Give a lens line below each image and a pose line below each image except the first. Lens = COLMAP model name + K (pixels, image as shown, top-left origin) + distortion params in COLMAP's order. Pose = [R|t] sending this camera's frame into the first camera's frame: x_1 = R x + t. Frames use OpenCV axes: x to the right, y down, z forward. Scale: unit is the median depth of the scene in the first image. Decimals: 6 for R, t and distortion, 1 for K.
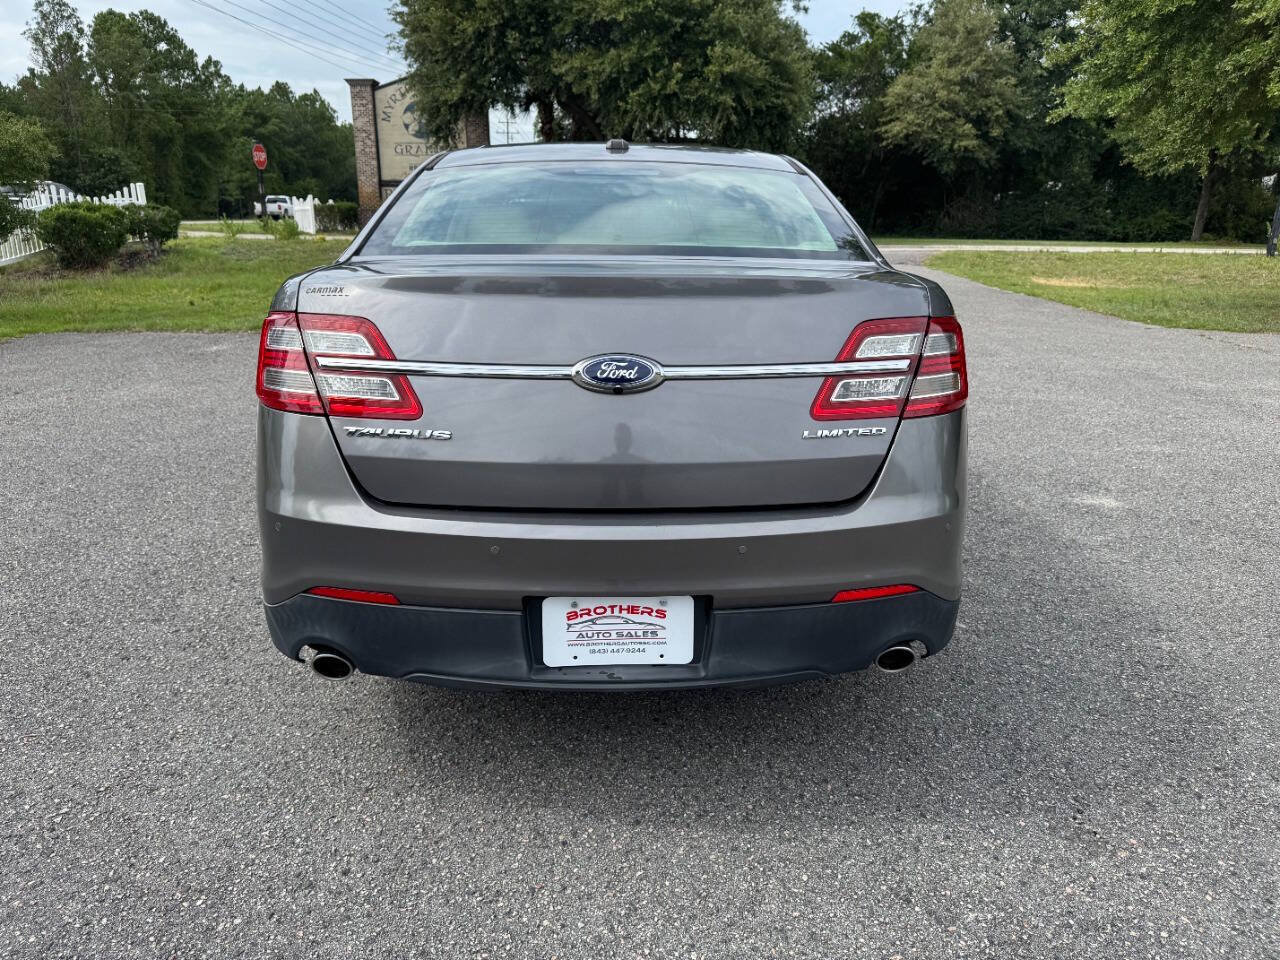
lens RADIAL K [[931.8, 0, 649.7], [0, 931.8, 486.3], [0, 0, 1]] dist [0.017579, -0.017468]
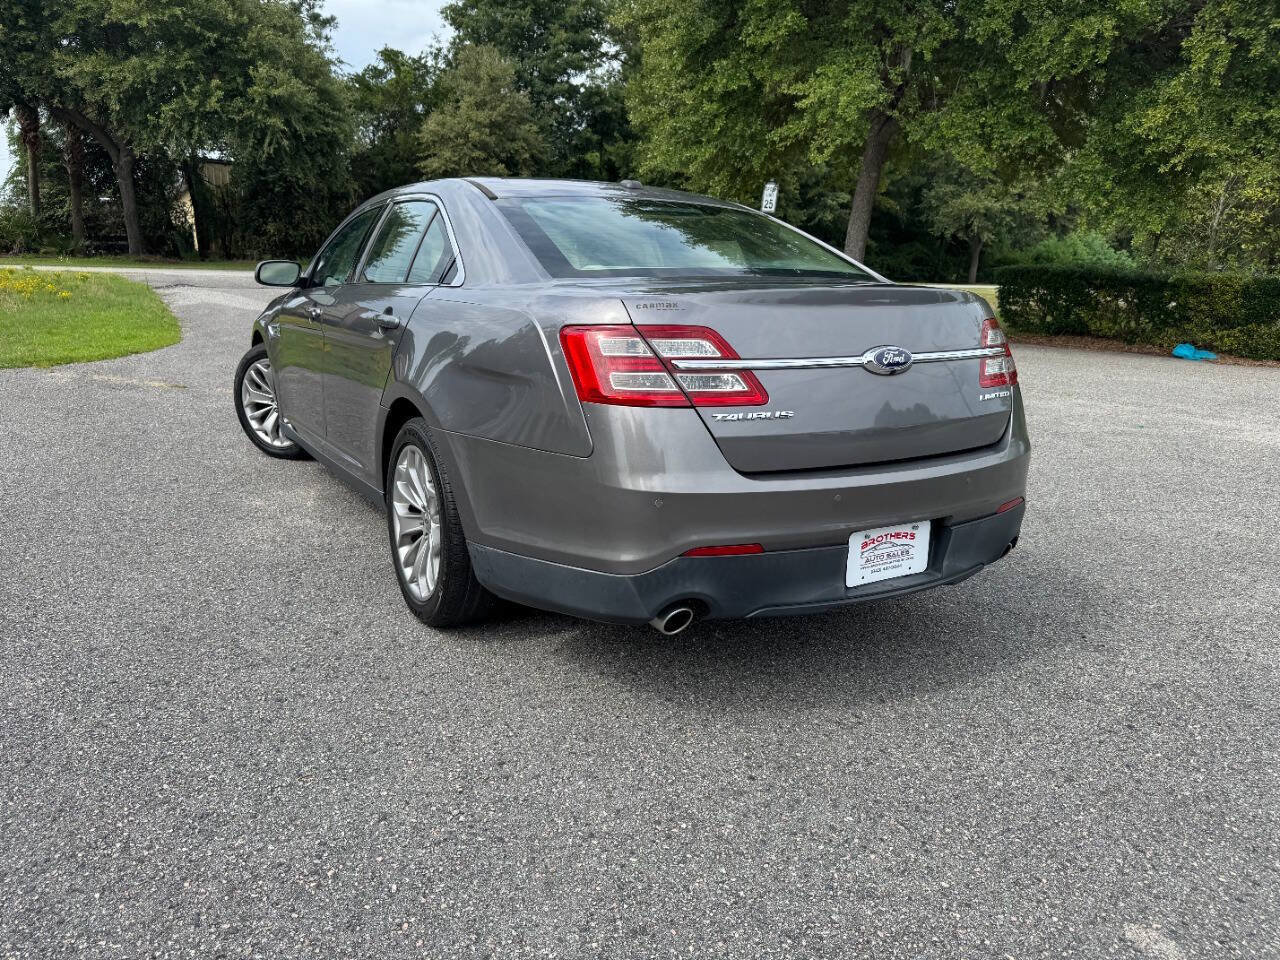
lens RADIAL K [[931.8, 0, 633.3], [0, 931.8, 491.5], [0, 0, 1]] dist [0.017579, -0.017468]
pose [[0.879195, -0.098983, 0.466067, -0.806229], [0.111118, 0.993806, 0.001449, 0.019808], [-0.463324, 0.050514, 0.884748, -0.022809]]
